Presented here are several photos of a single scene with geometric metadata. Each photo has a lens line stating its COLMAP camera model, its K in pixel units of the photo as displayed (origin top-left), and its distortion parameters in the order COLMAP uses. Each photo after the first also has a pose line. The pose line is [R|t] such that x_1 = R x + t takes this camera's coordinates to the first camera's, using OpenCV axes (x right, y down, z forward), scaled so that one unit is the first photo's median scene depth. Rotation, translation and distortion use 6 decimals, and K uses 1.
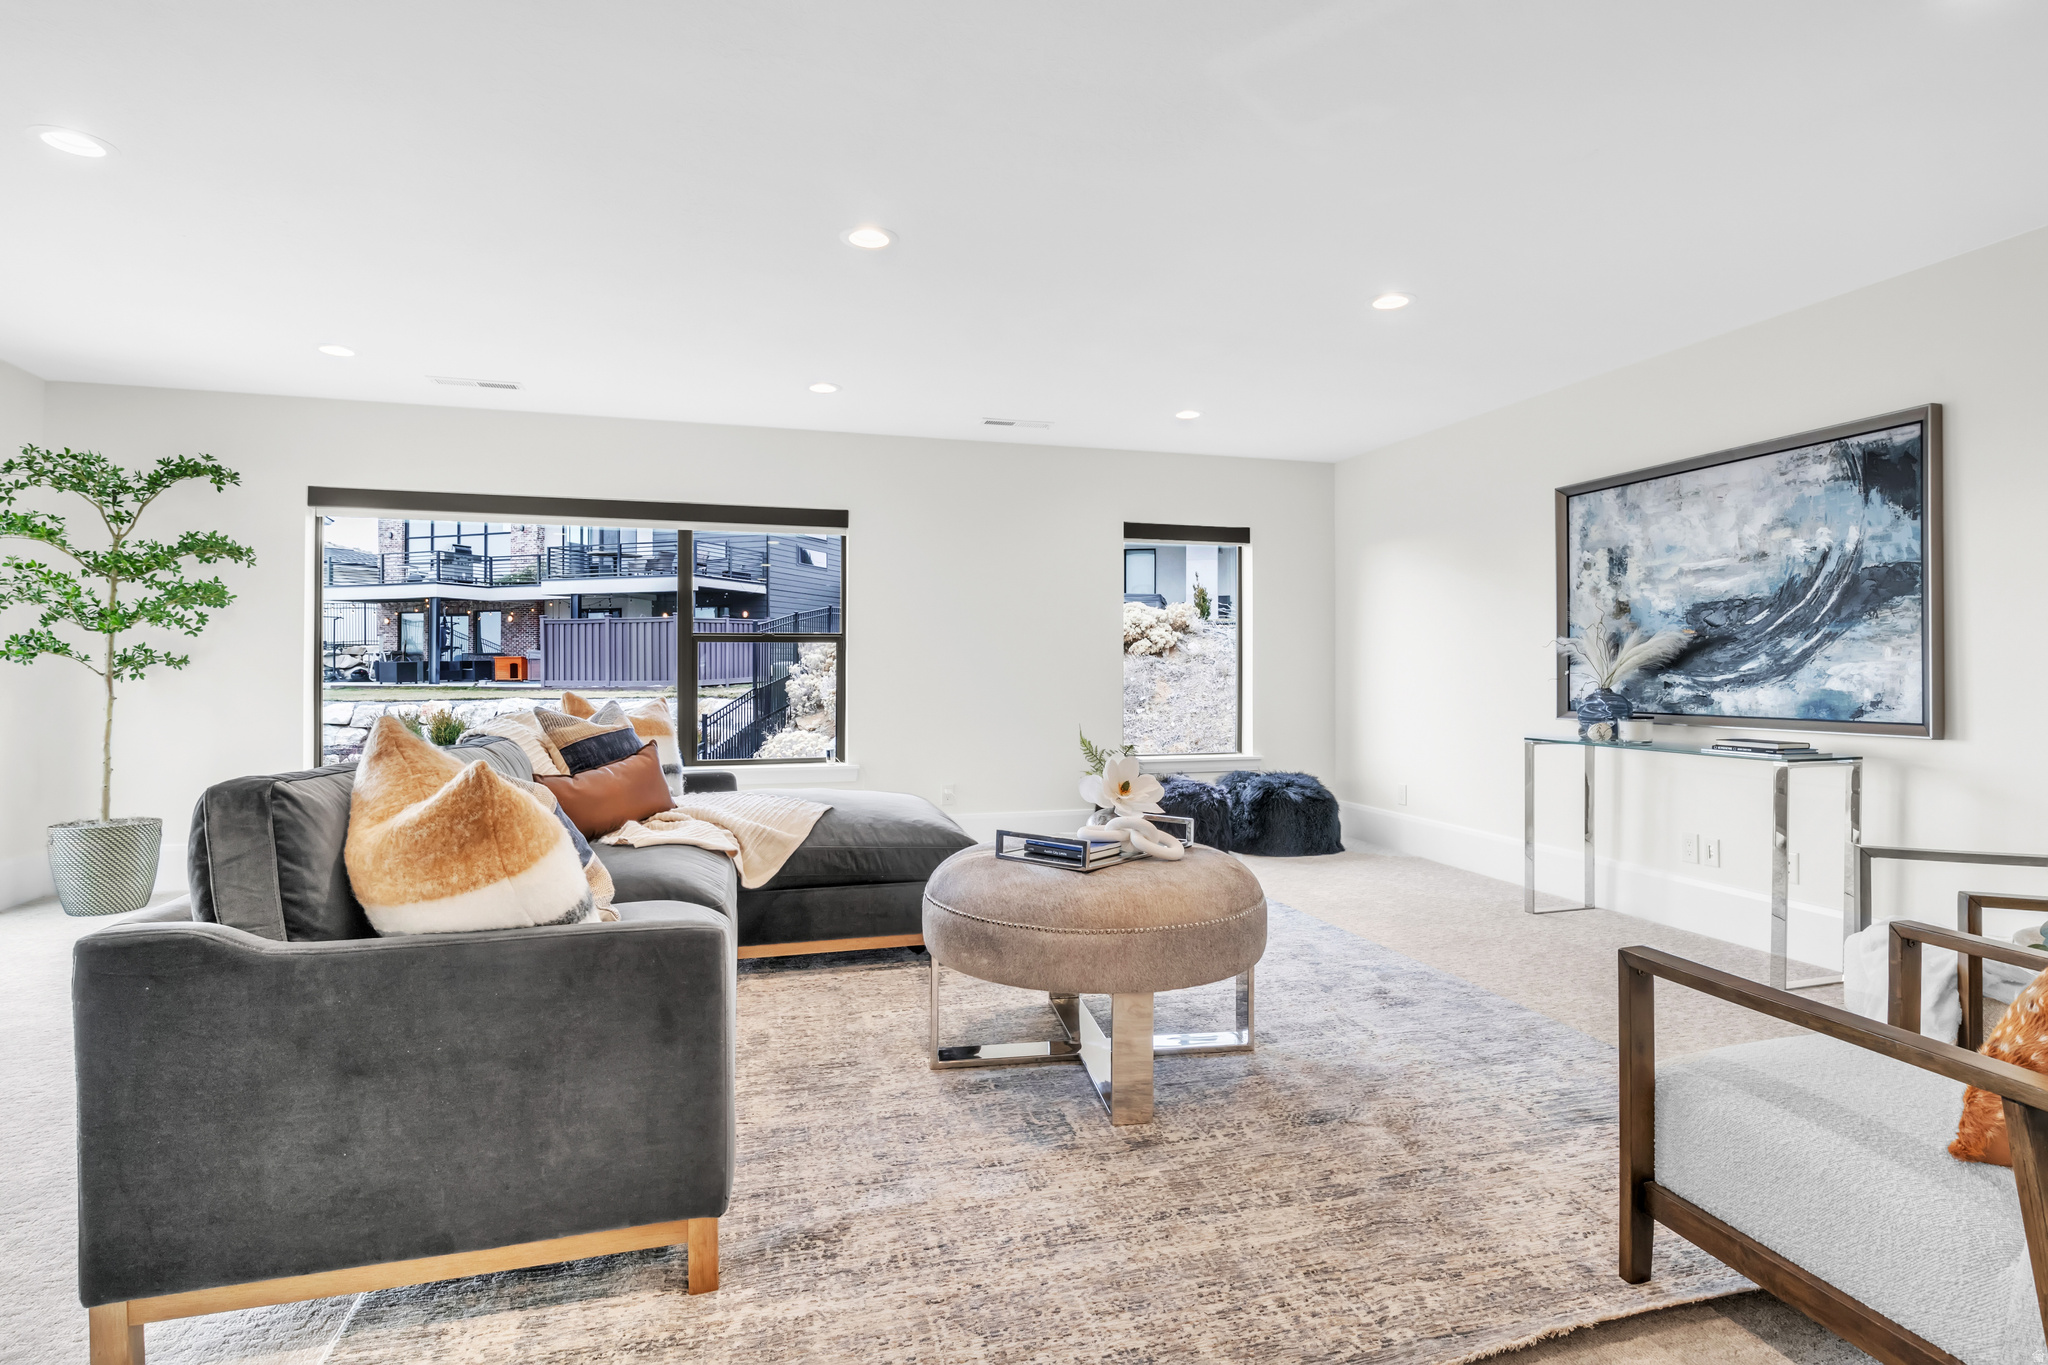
lens RADIAL K [[1027.2, 0, 1022.9], [0, 1027.2, 700.2], [0, 0, 1]] dist [-0.002048, -0.004492]
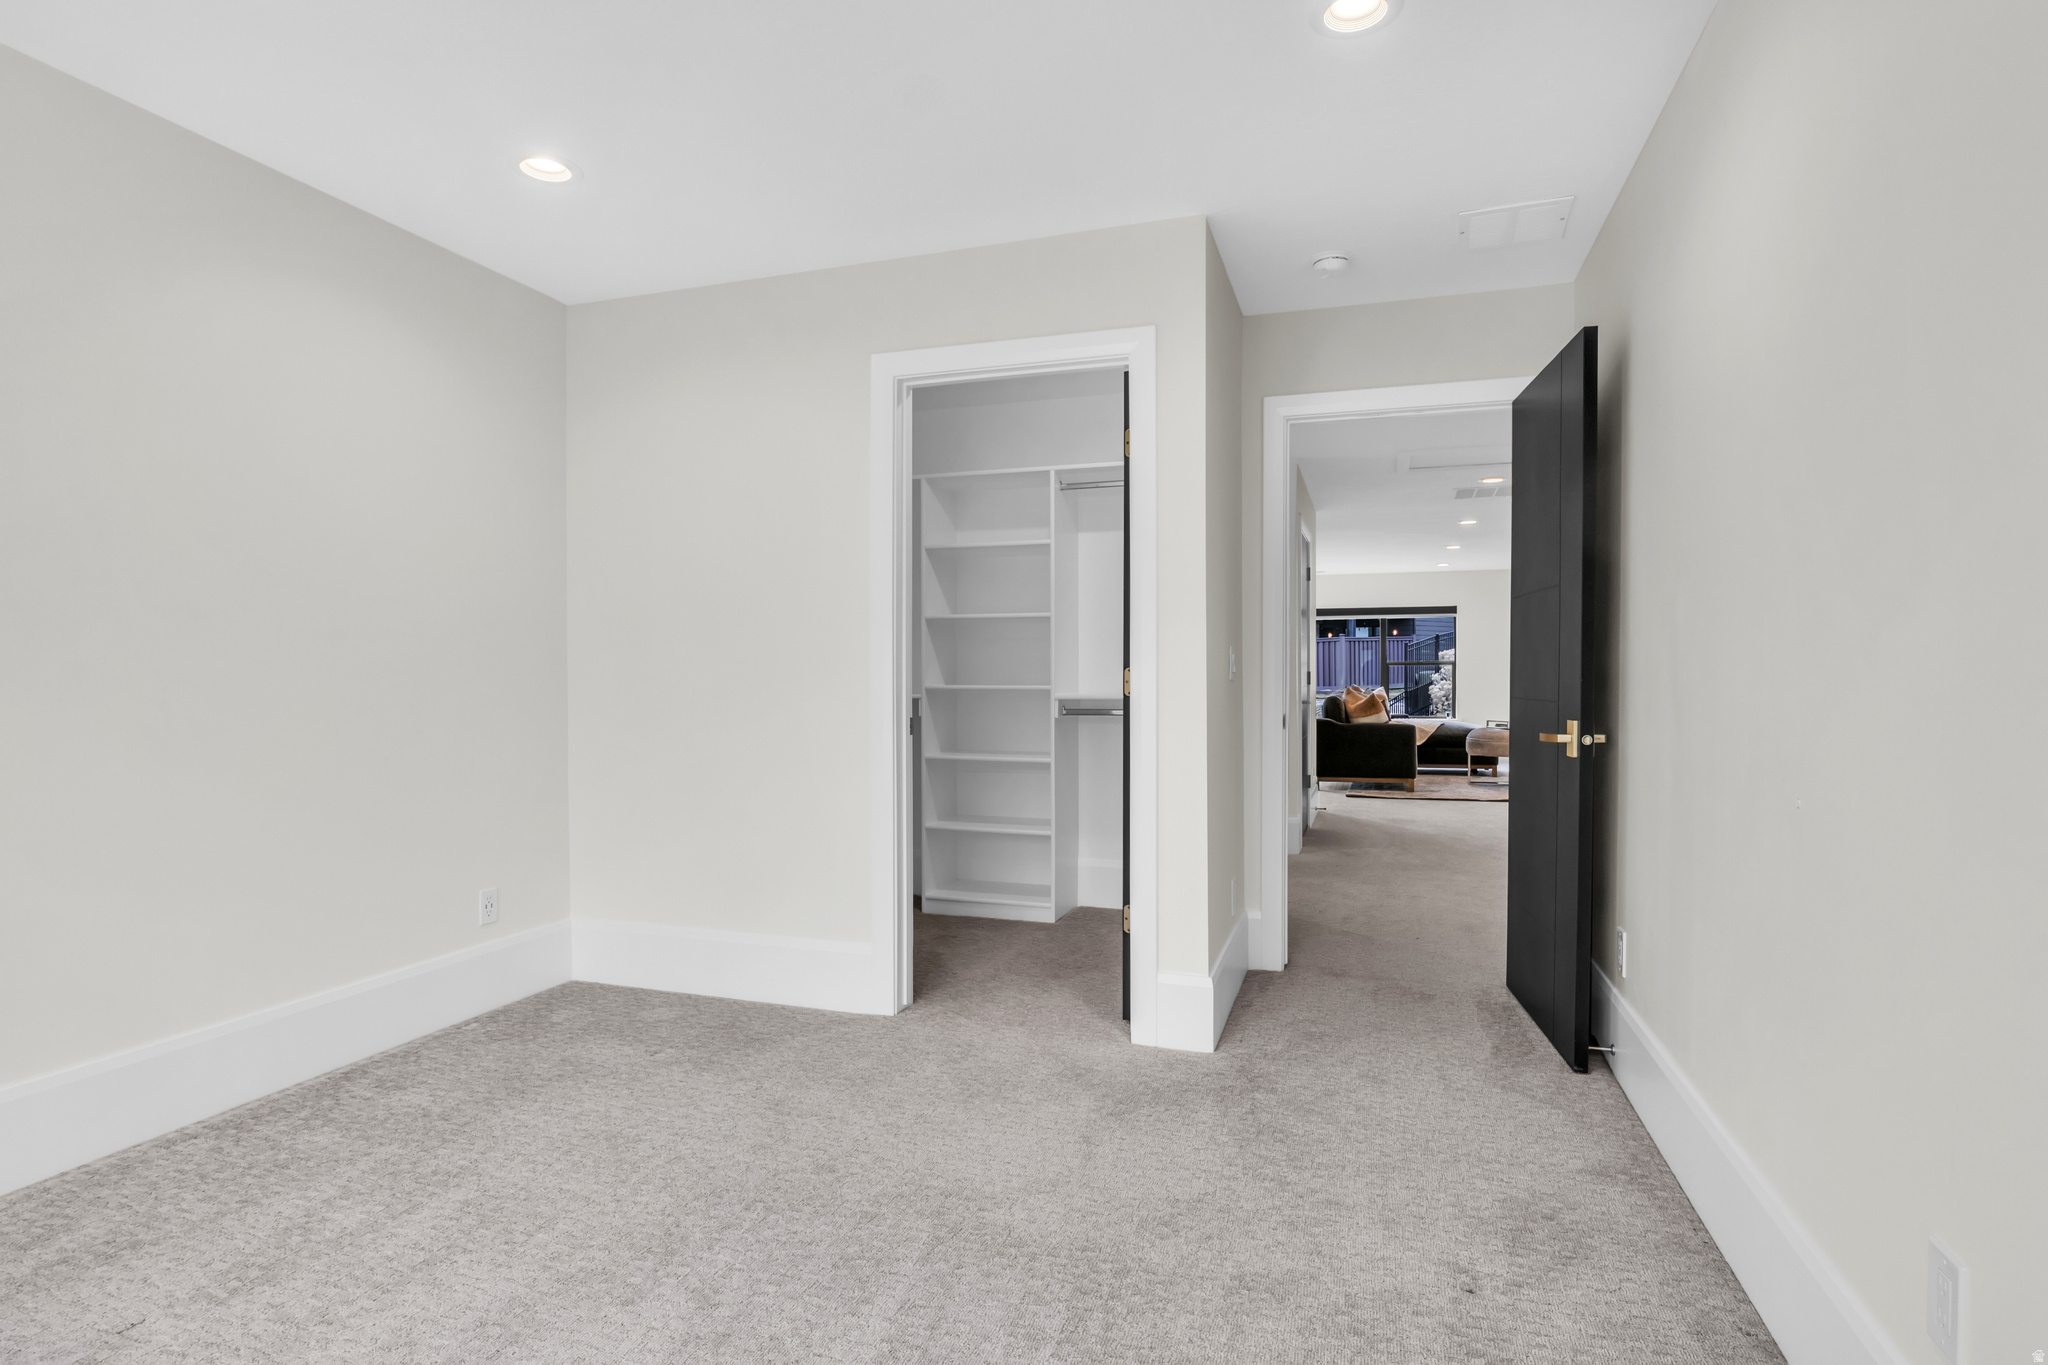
lens RADIAL K [[1027.2, 0, 1022.9], [0, 1027.2, 700.2], [0, 0, 1]] dist [-0.002048, -0.004492]
pose [[0.822322, 0.006182, -0.568989, 0.328392], [-0.011188, 0.999923, -0.005305, 0.043998], [0.568912, 0.010728, 0.822328, -1.389882]]
